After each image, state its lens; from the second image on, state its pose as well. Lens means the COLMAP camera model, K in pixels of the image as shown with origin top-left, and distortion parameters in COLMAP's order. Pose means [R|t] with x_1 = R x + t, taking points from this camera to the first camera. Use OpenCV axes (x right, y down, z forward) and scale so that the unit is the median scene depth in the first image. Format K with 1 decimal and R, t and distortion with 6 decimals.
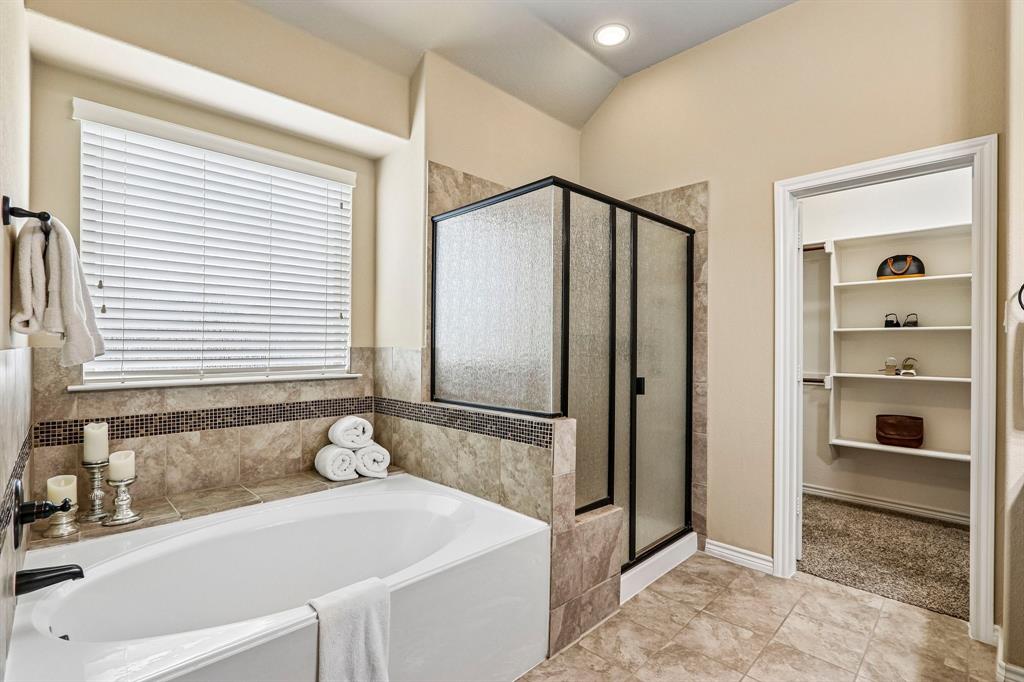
lens RADIAL K [[472.7, 0, 515.9], [0, 472.7, 344.0], [0, 0, 1]] dist [-0.008870, 0.001006]
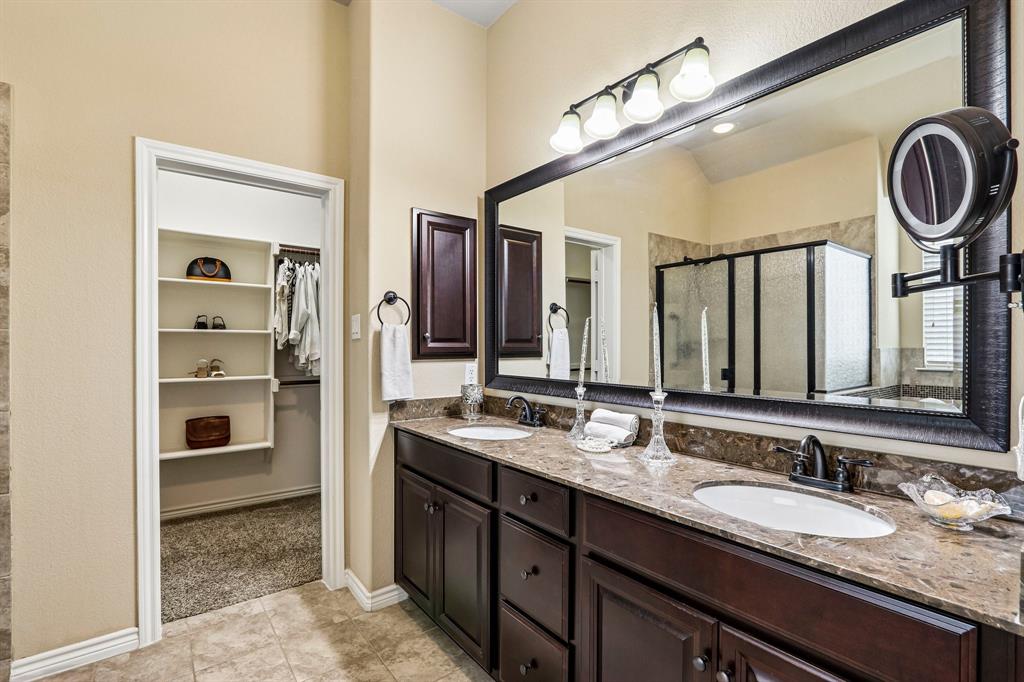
lens RADIAL K [[472.7, 0, 515.3], [0, 472.7, 345.2], [0, 0, 1]] dist [-0.008870, 0.001006]
pose [[0.124863, -0.002714, 0.992170, -0.132905], [-0.001891, 0.999994, 0.002974, -0.007477], [-0.992172, -0.002247, 0.124857, 0.290577]]
